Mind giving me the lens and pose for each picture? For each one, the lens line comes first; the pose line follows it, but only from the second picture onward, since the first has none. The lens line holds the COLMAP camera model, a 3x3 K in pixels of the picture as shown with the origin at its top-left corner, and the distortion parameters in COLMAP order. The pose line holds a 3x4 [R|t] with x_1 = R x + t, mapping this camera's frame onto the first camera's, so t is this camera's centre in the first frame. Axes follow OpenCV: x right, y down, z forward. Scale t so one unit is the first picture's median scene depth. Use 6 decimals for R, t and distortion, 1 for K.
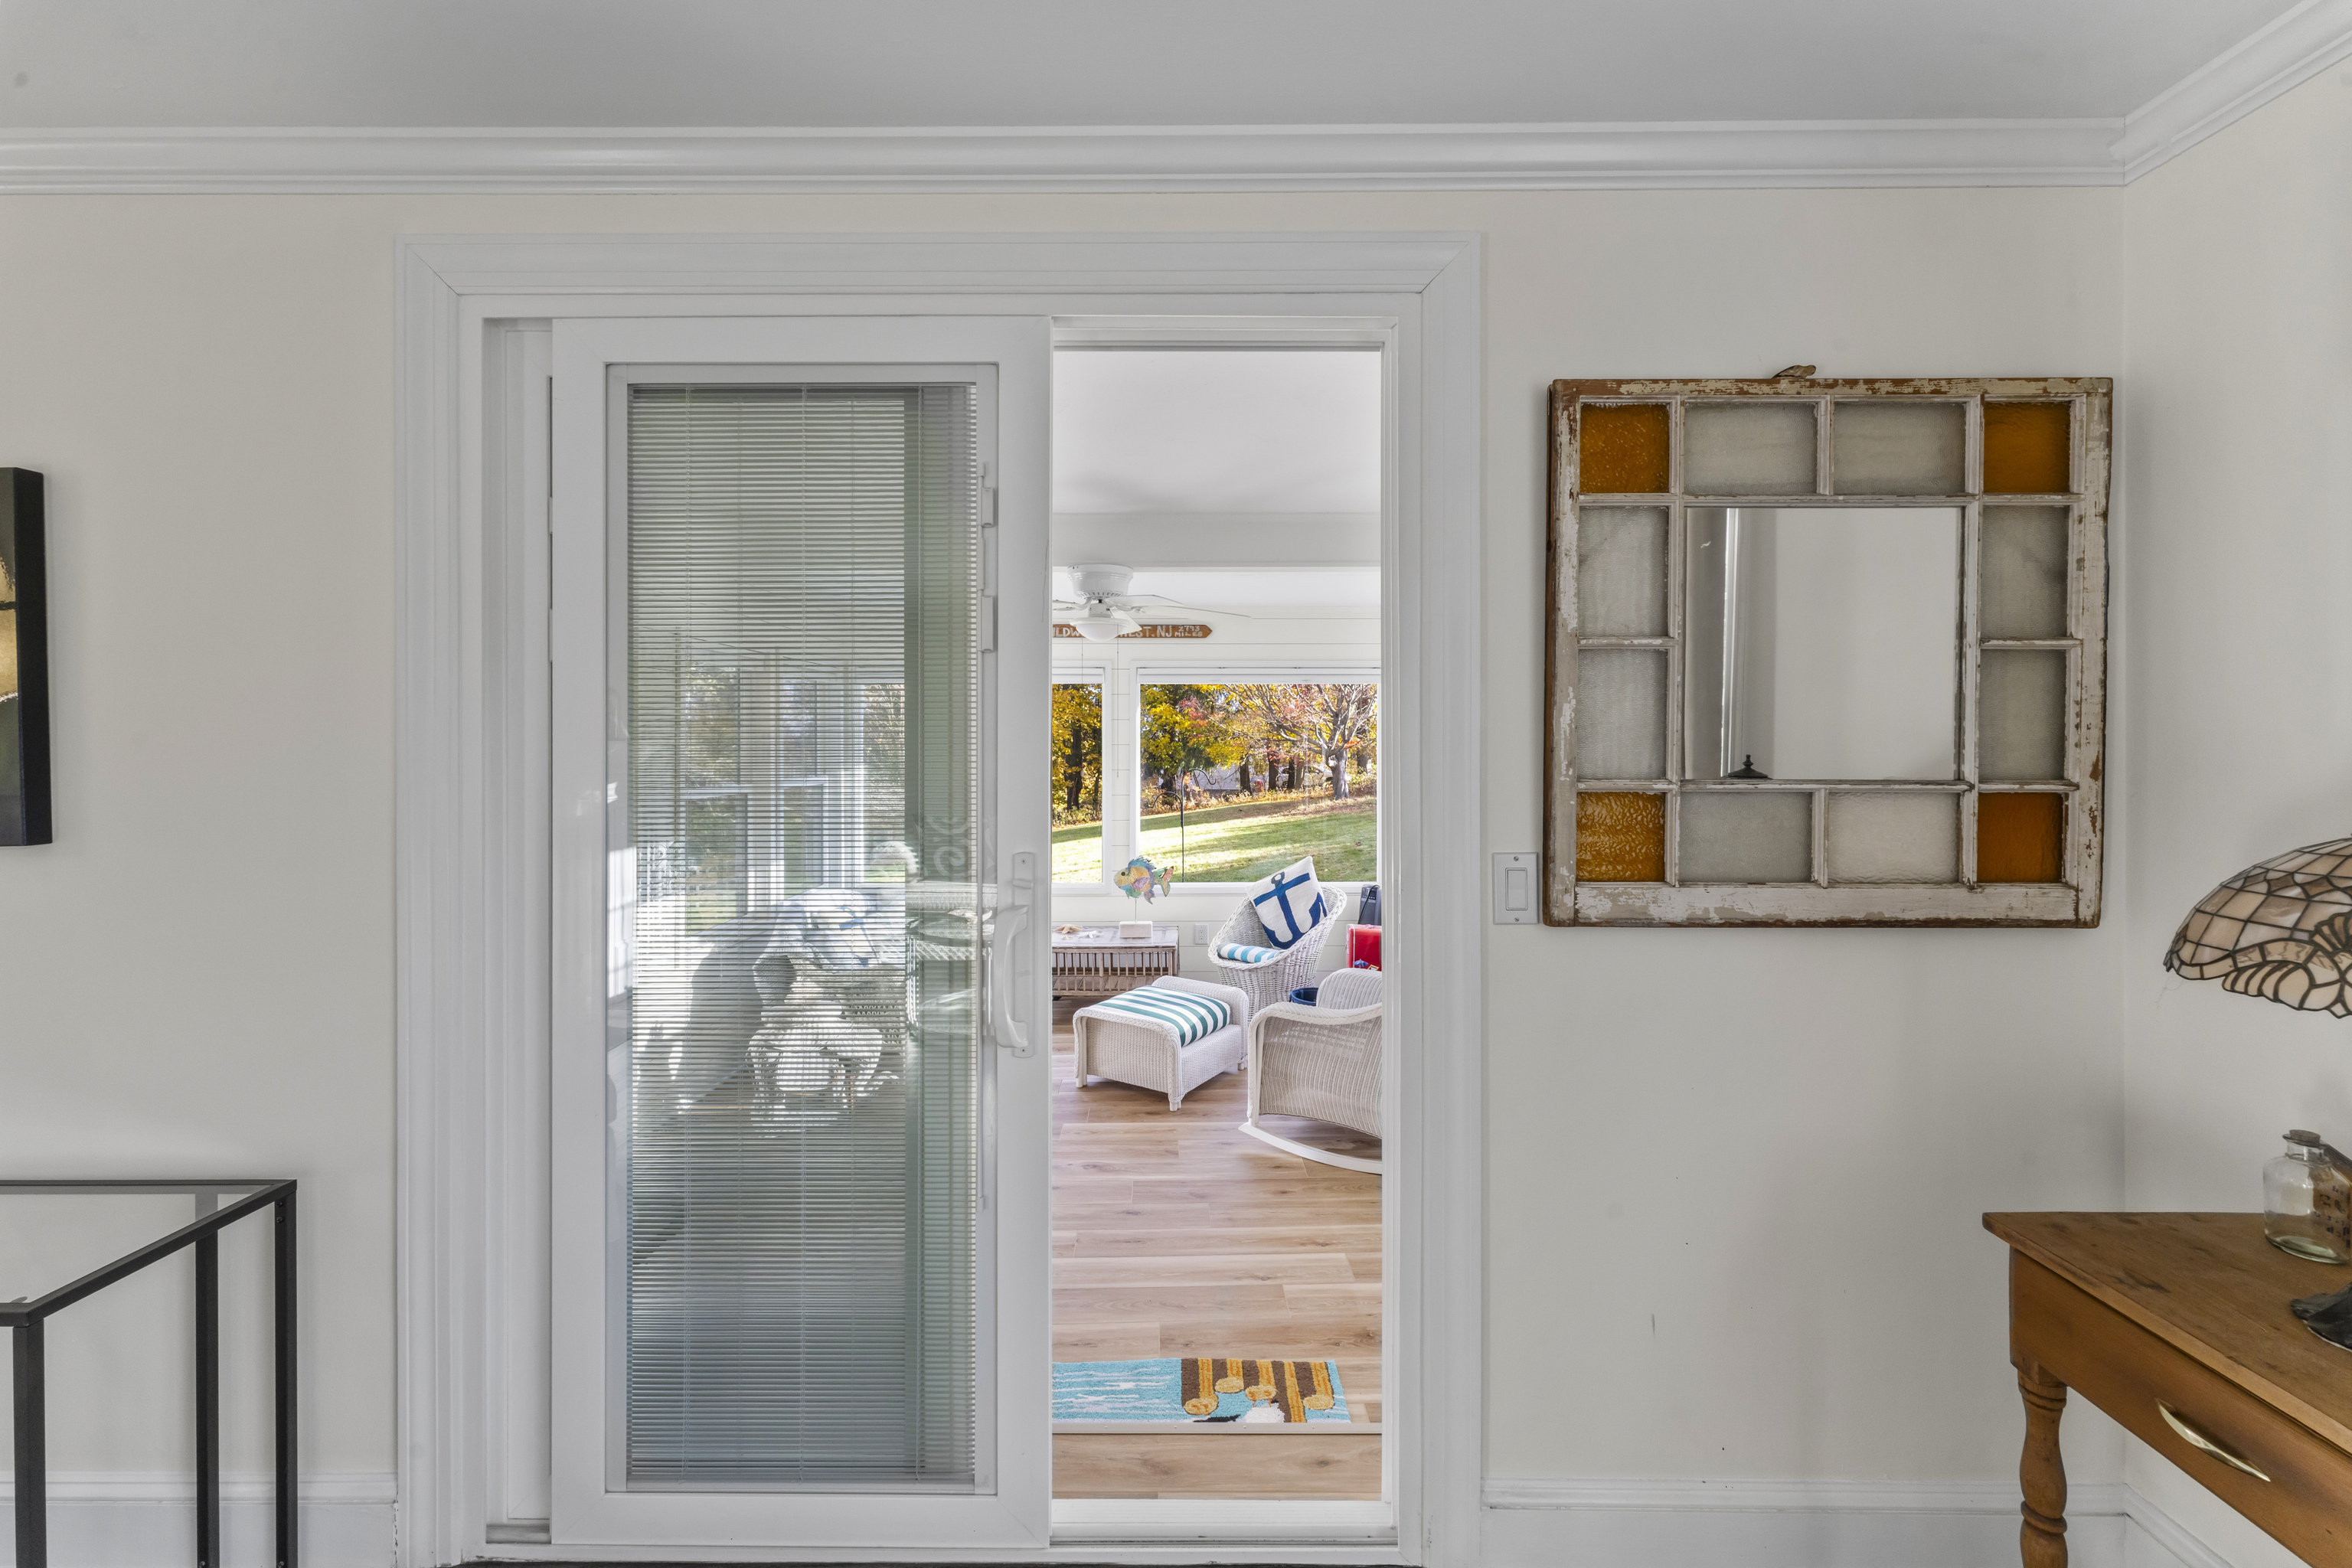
lens RADIAL K [[947.3, 0, 1176.7], [0, 947.3, 761.5], [0, 0, 1]] dist [0.006946, -0.000285]
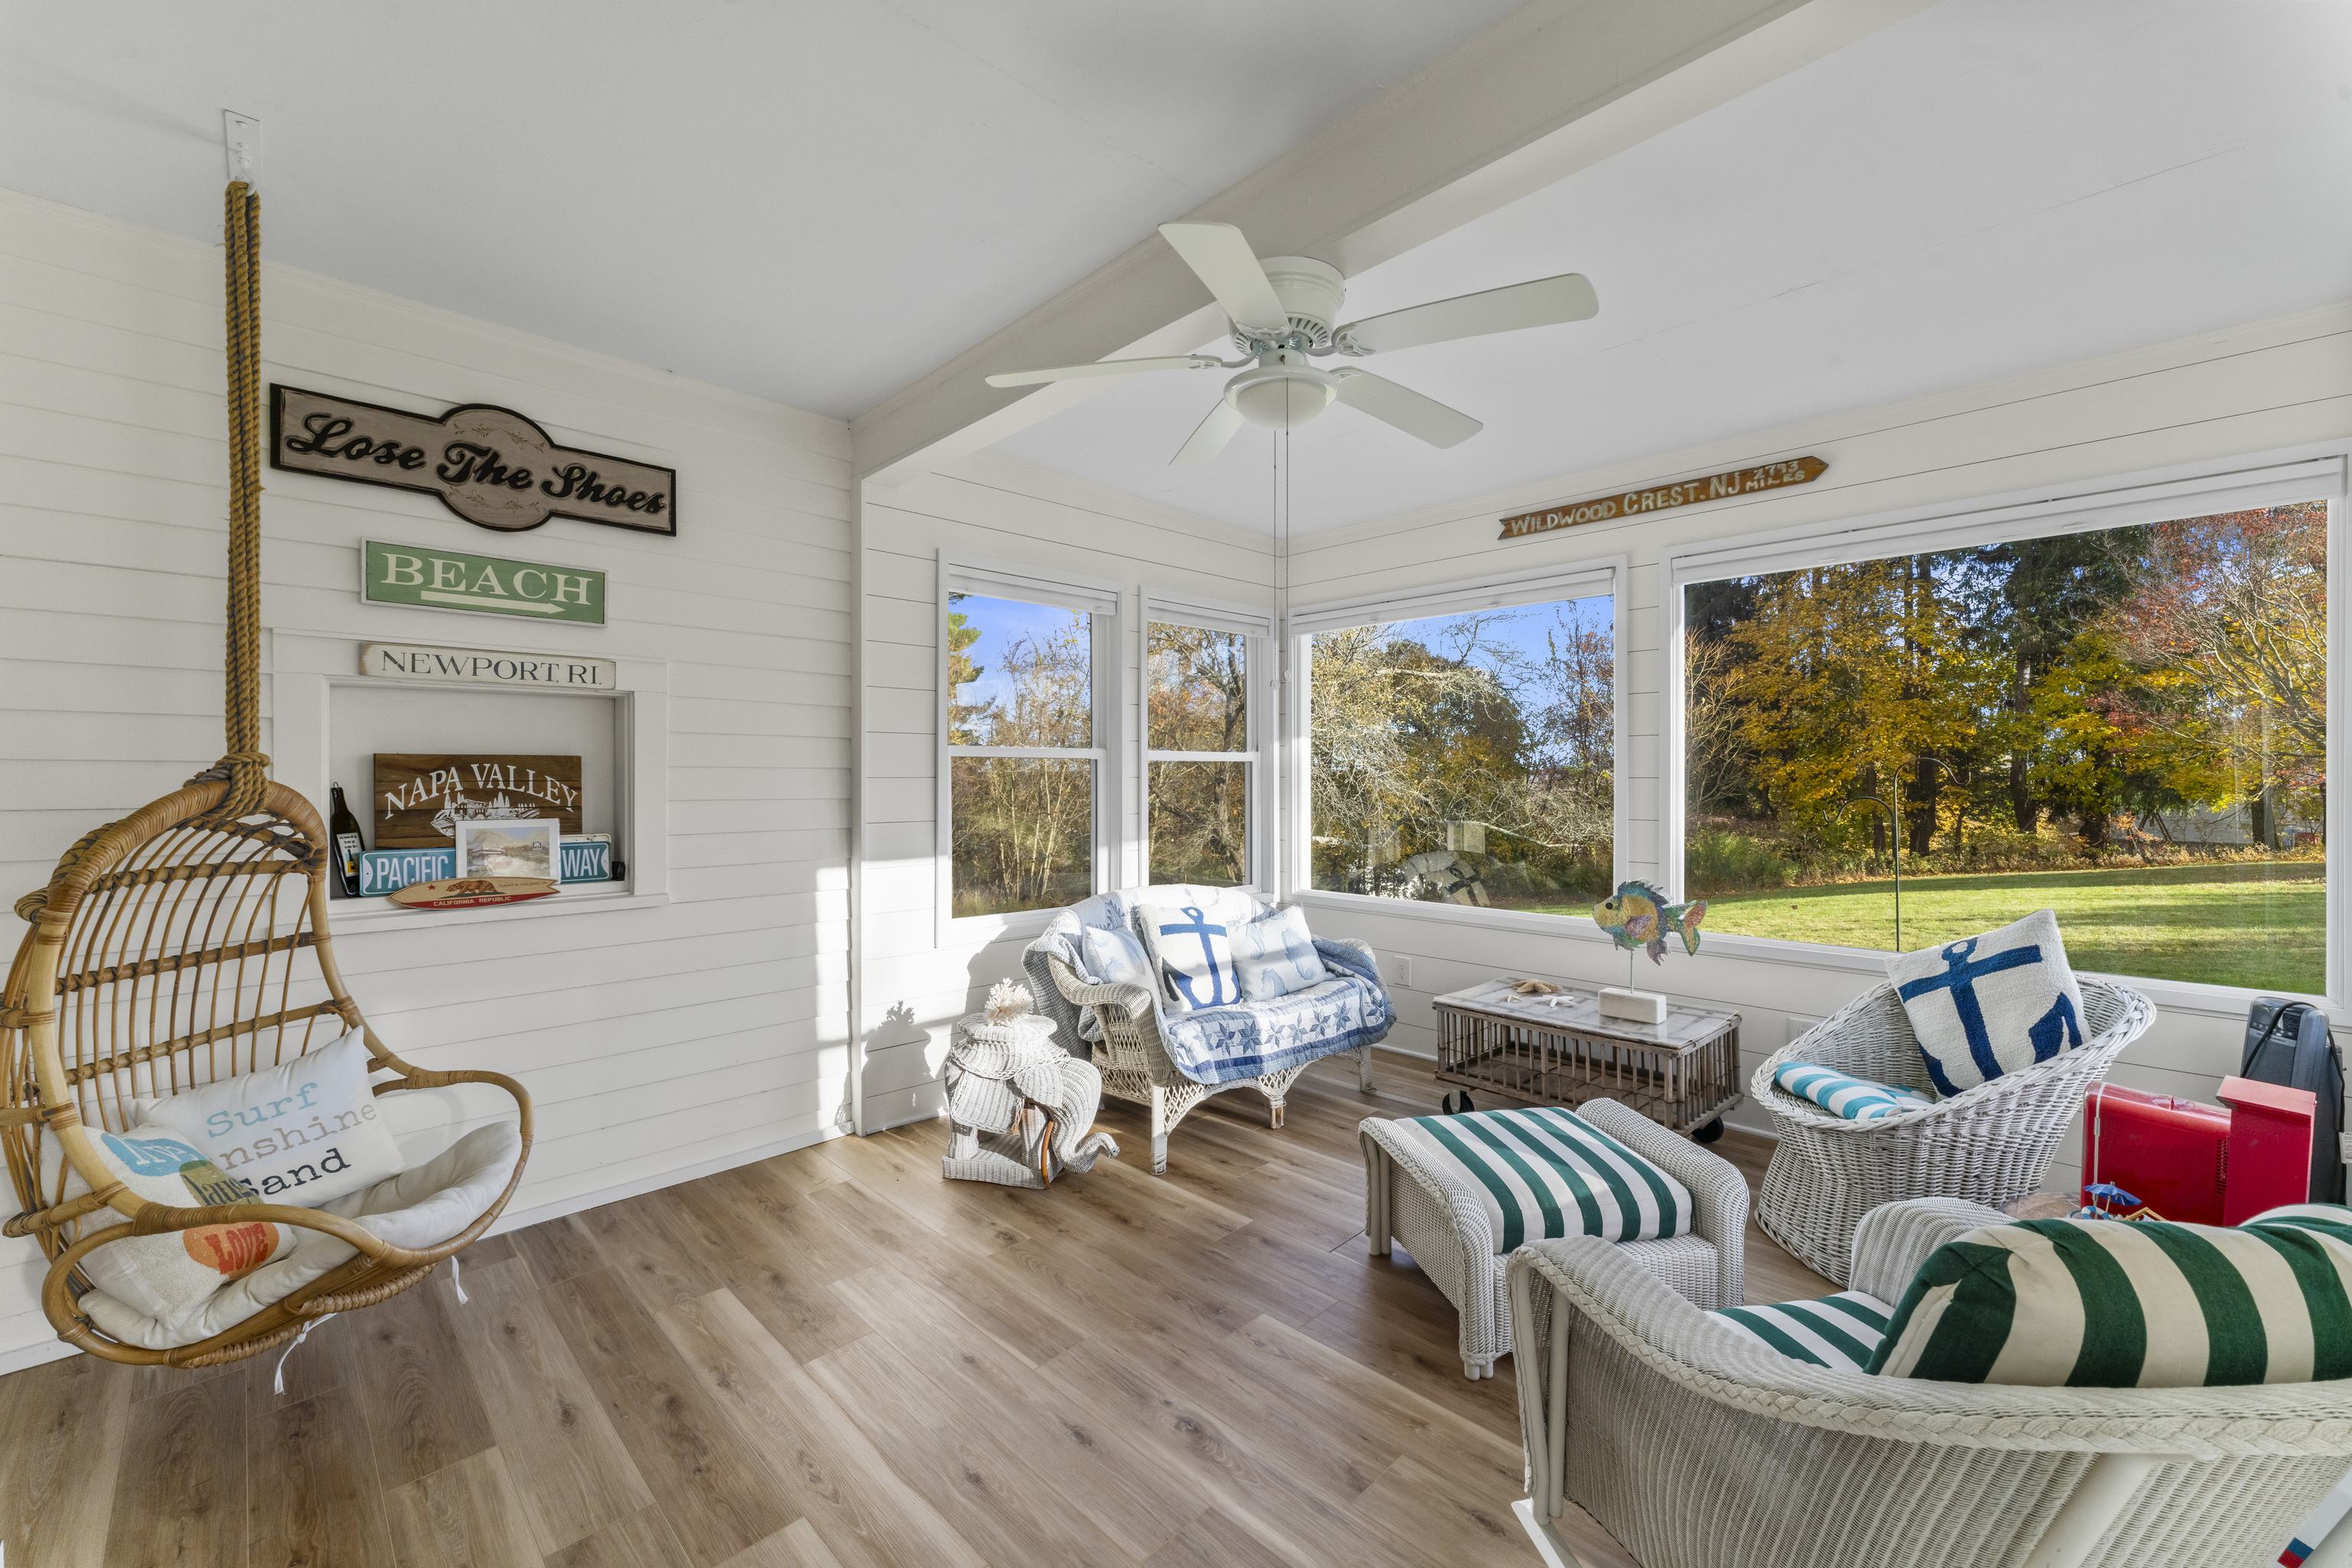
lens RADIAL K [[947.3, 0, 1168.4], [0, 947.3, 783.1], [0, 0, 1]] dist [0.006946, -0.000285]
pose [[0.695121, 0.005188, -0.718874, 0.174195], [-0.014671, 0.999868, -0.006969, 0.051021], [0.718743, 0.015391, 0.695105, 0.397245]]
